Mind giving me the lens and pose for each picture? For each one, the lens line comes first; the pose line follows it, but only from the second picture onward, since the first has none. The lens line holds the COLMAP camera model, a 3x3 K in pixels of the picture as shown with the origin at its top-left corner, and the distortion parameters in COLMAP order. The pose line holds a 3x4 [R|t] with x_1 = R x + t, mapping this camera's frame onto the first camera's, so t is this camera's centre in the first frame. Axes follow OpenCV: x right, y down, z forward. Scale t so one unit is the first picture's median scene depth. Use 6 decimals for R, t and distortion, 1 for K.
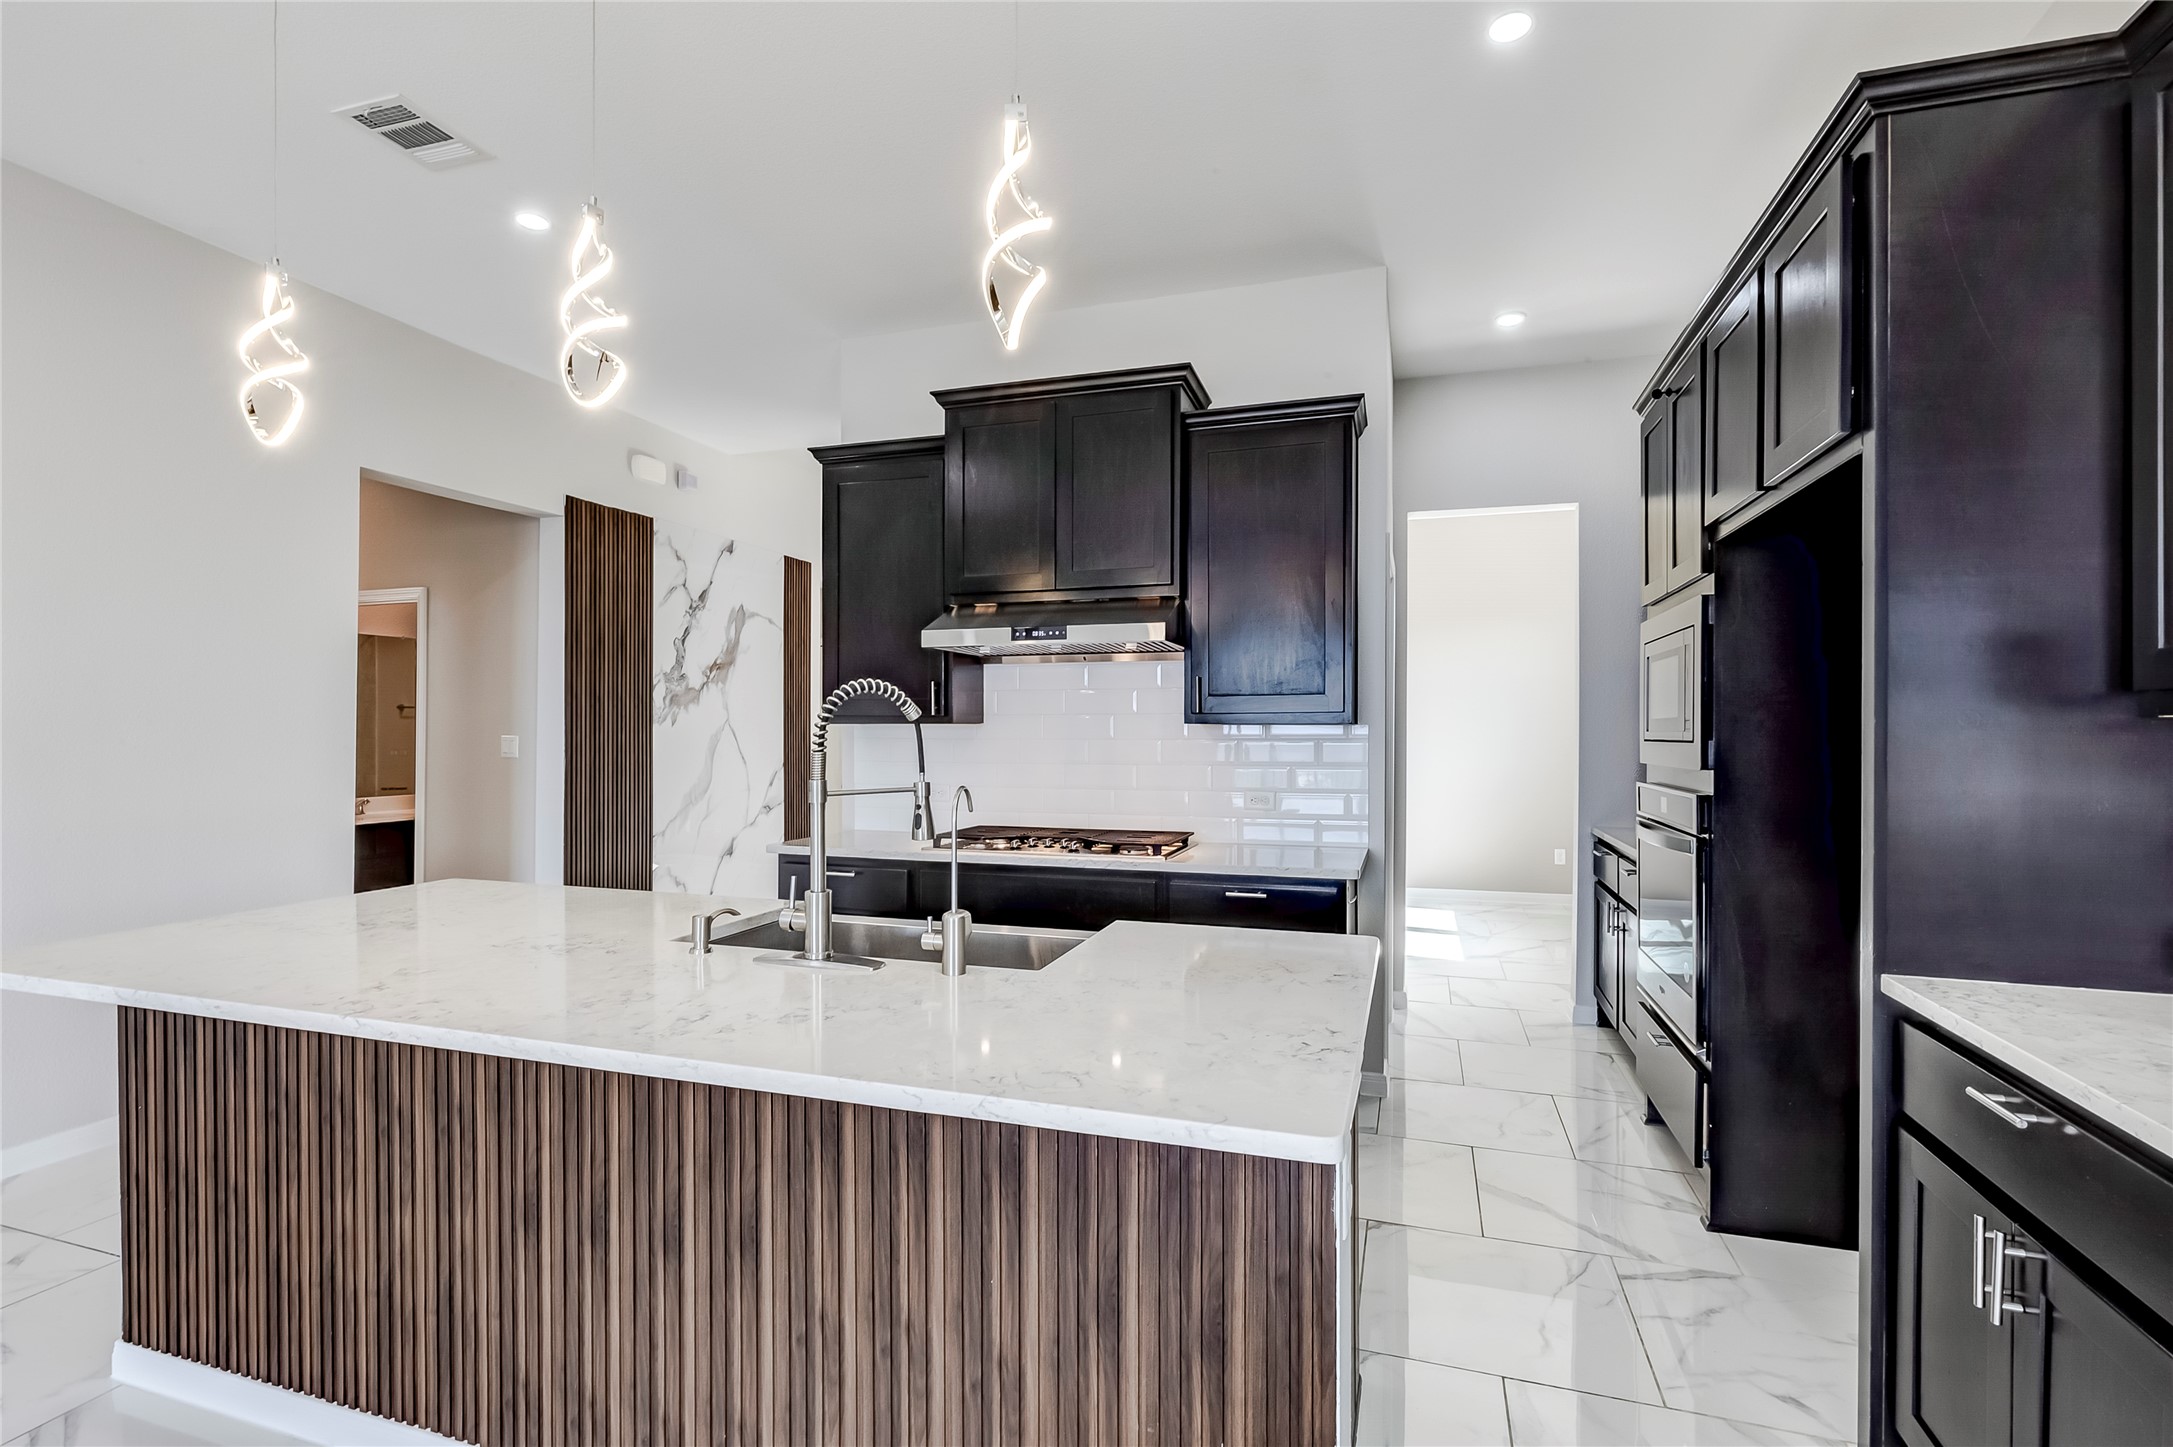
lens RADIAL K [[991.8, 0, 1081.6], [0, 991.8, 727.4], [0, 0, 1]] dist [0.006942, -0.002144]
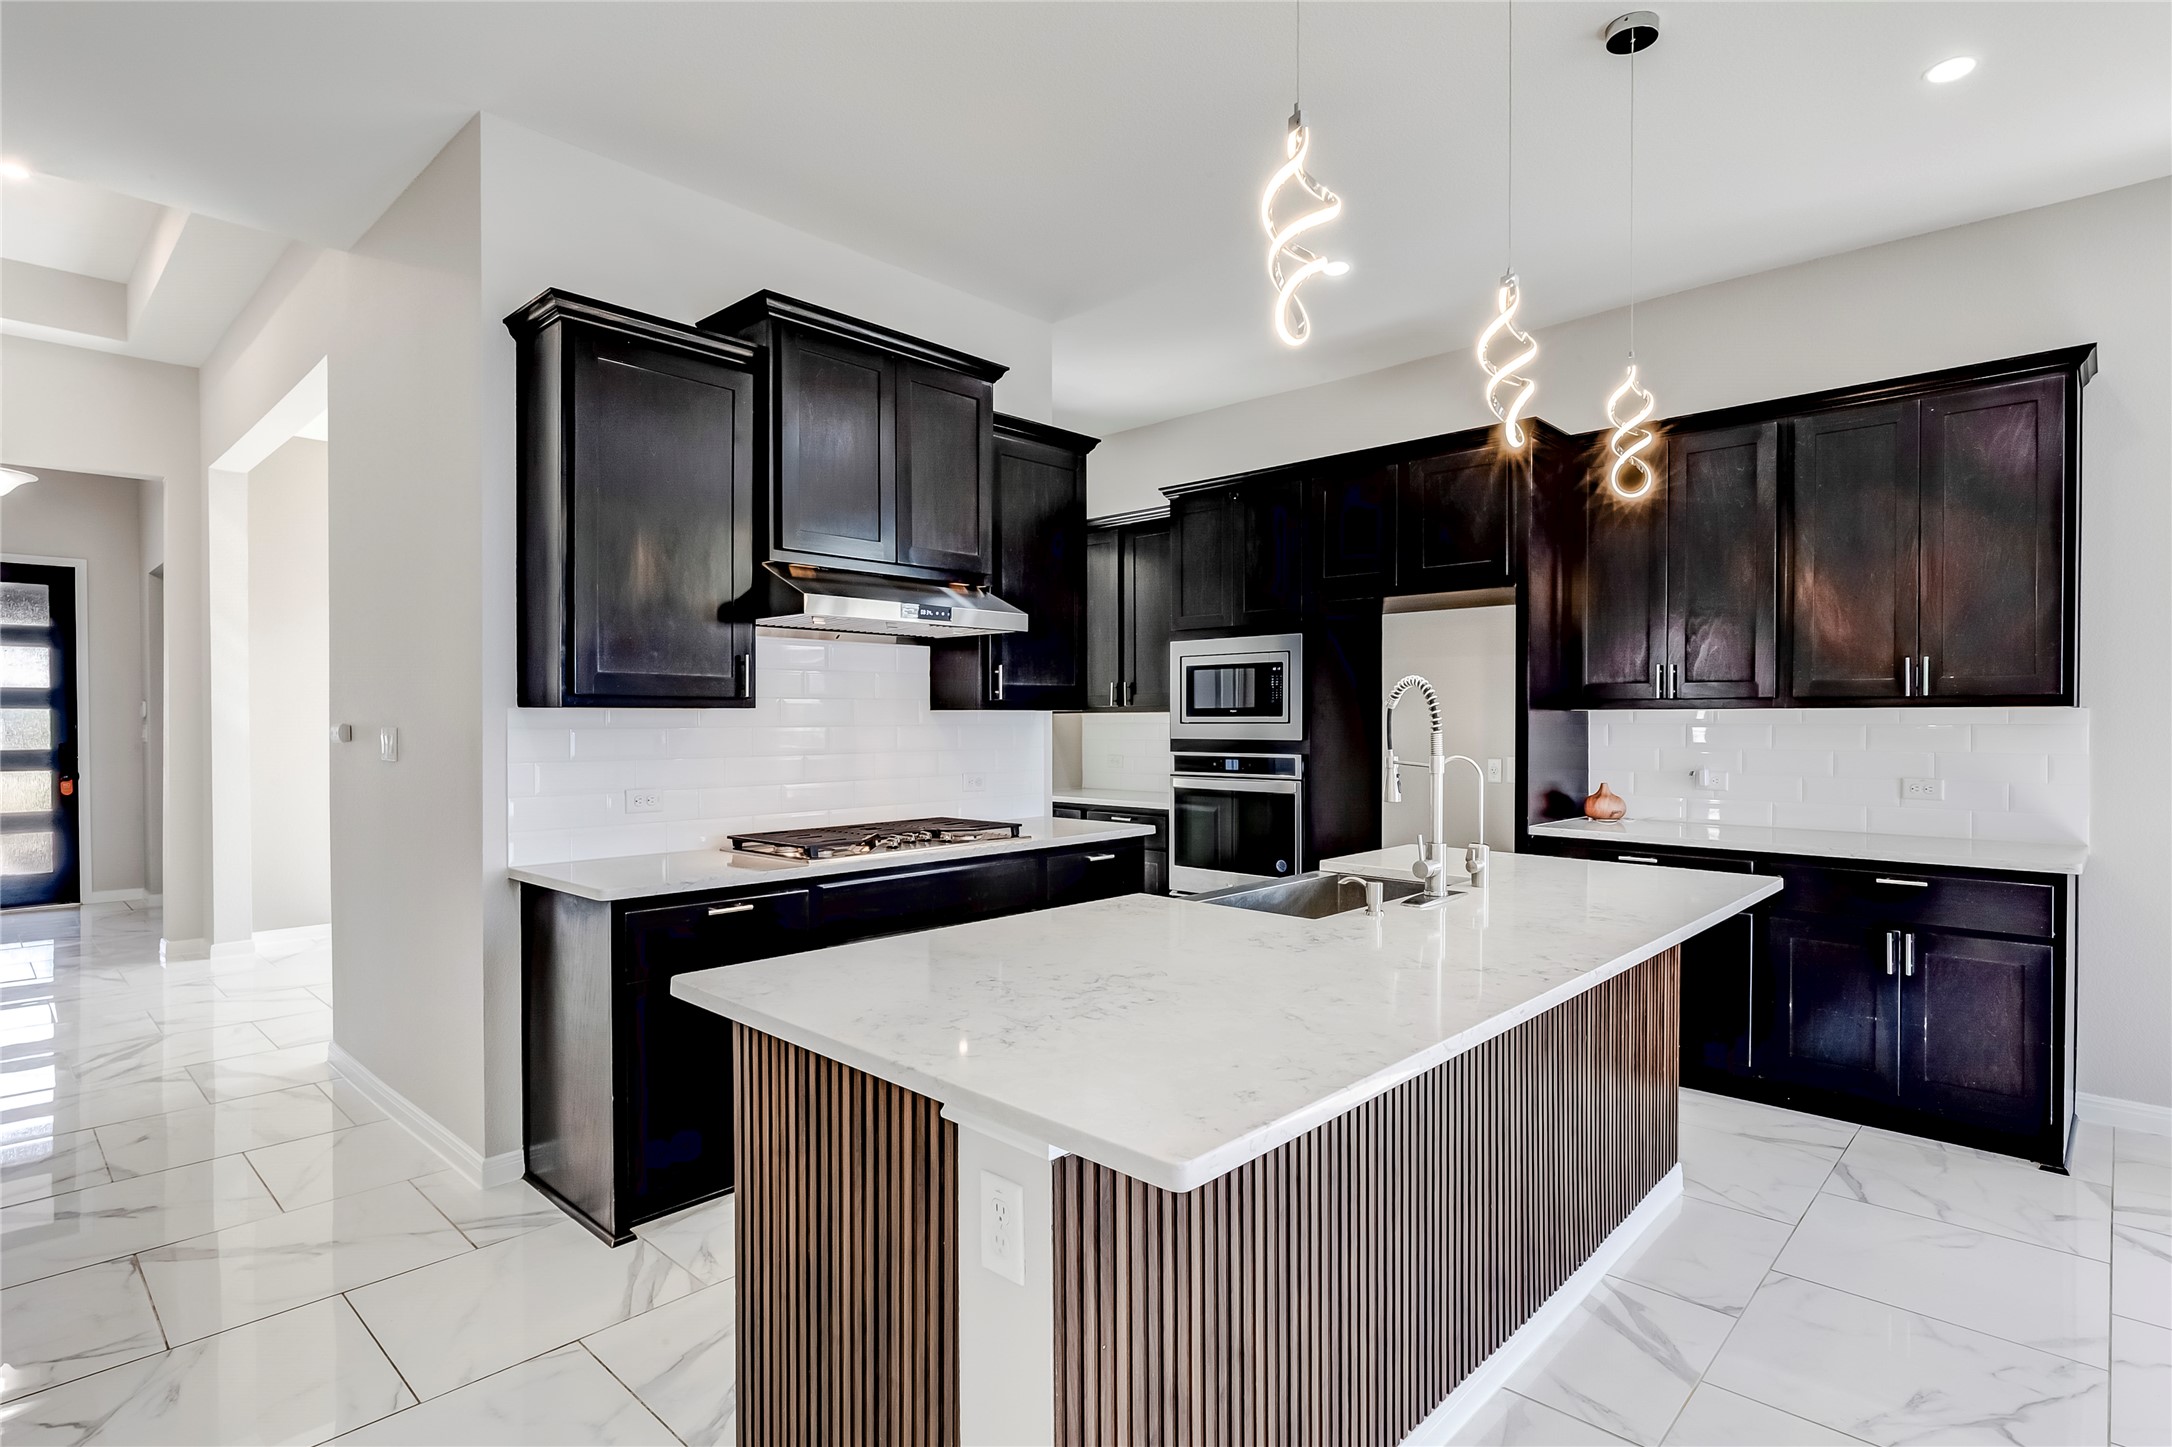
lens RADIAL K [[1097.9, 0, 1092.1], [0, 1097.9, 725.5], [0, 0, 1]] dist [-0.000325, 0.000352]
pose [[0.419731, -0.006731, 0.907624, -0.767594], [-0.001415, 0.999966, 0.008070, 0.003025], [-0.907648, -0.004672, 0.419707, 0.349491]]
